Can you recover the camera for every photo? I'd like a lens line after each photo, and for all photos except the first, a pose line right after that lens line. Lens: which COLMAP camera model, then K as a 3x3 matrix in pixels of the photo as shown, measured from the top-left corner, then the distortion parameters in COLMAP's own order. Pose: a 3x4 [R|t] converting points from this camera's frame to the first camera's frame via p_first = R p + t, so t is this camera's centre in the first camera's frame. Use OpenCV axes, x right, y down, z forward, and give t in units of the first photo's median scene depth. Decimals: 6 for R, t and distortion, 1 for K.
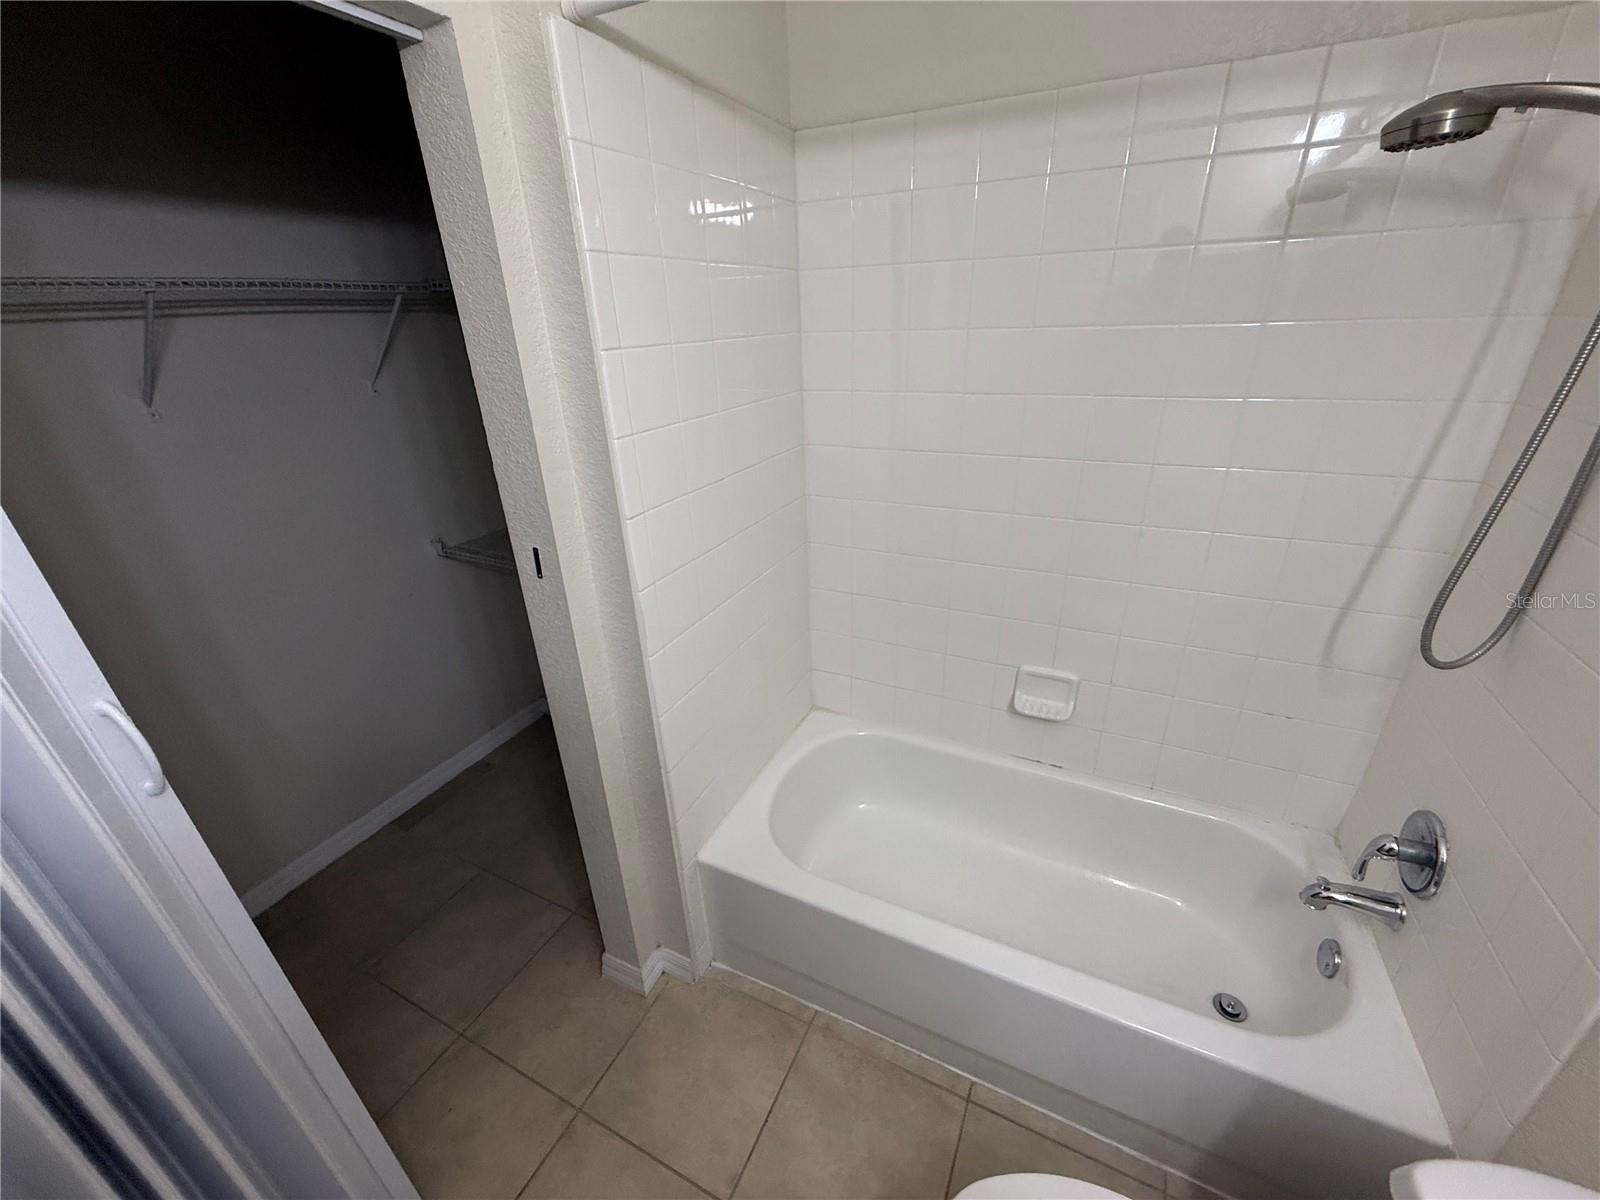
lens RADIAL K [[638.3, 0, 805.3], [0, 638.3, 598.8], [0, 0, 1]] dist [-0.001205, -0.000281]
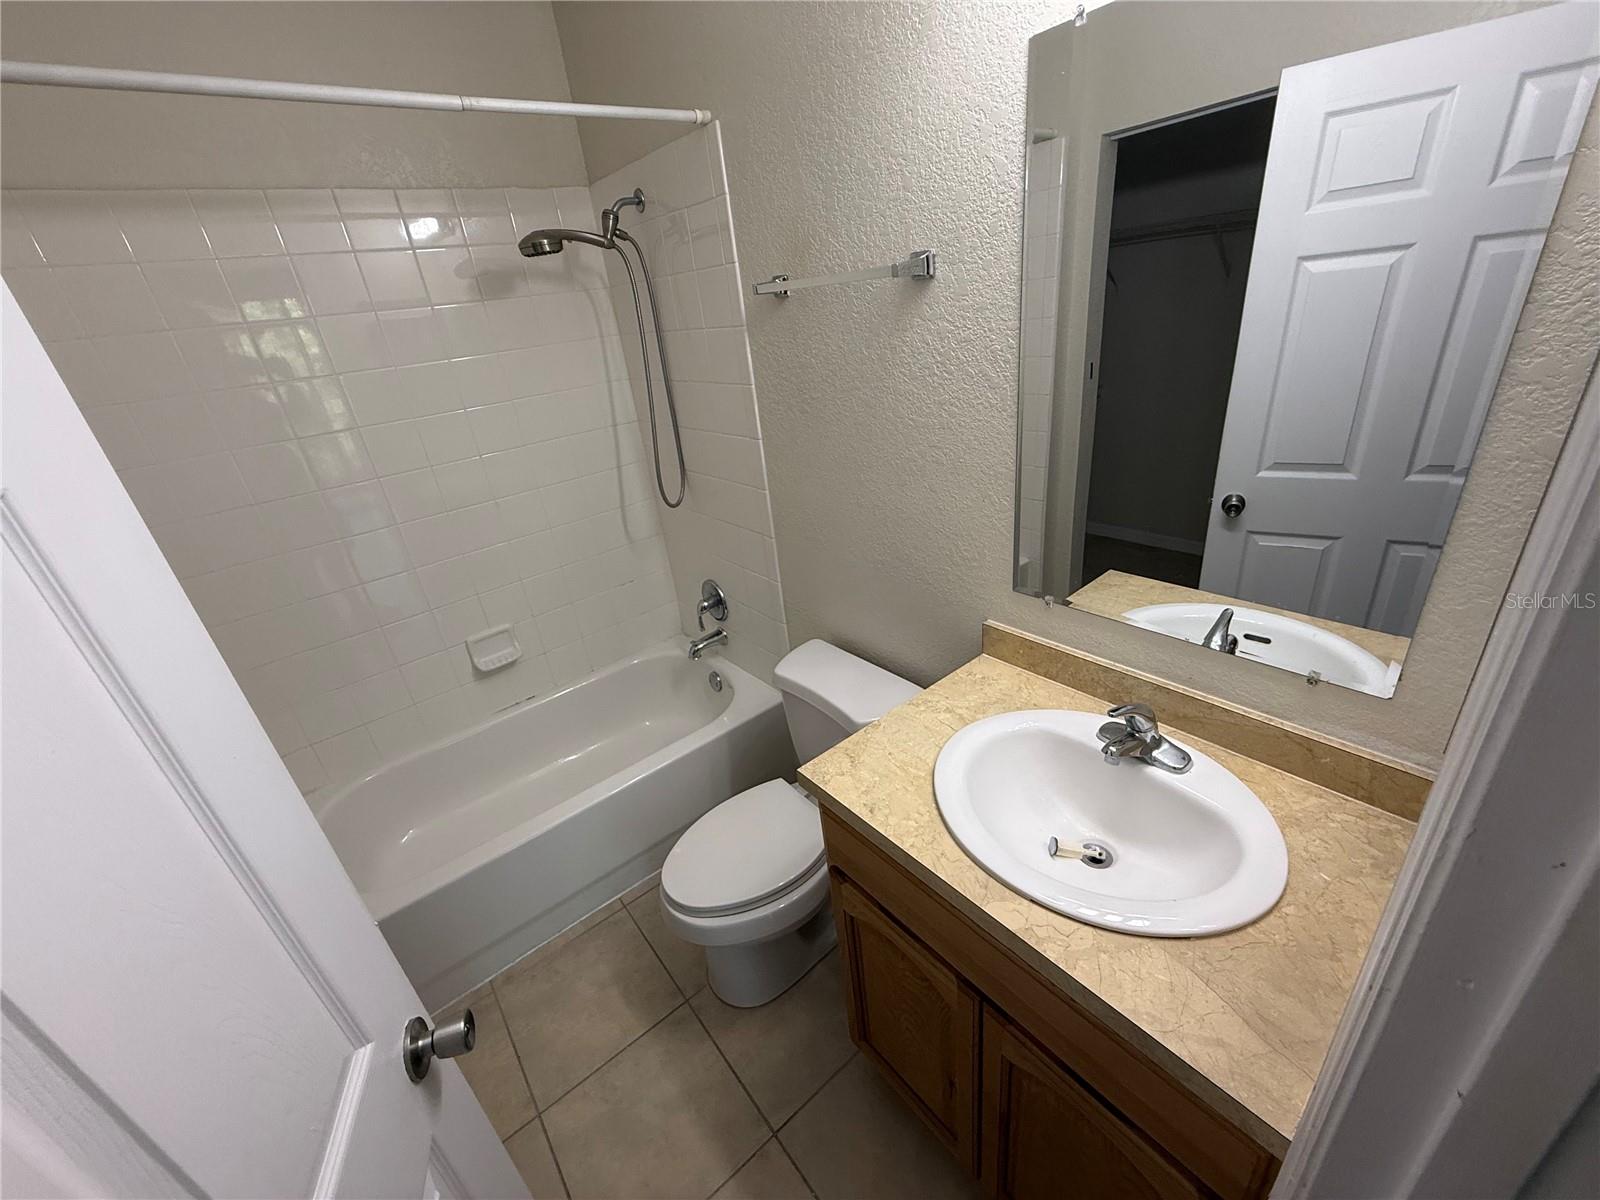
lens RADIAL K [[638.3, 0, 796.8], [0, 638.3, 597.5], [0, 0, 1]] dist [-0.001205, -0.000281]
pose [[0.432274, -0.397881, 0.809215, -0.480142], [0.458393, 0.869752, 0.182778, 0.142479], [-0.776540, 0.291929, 0.558357, -0.276568]]
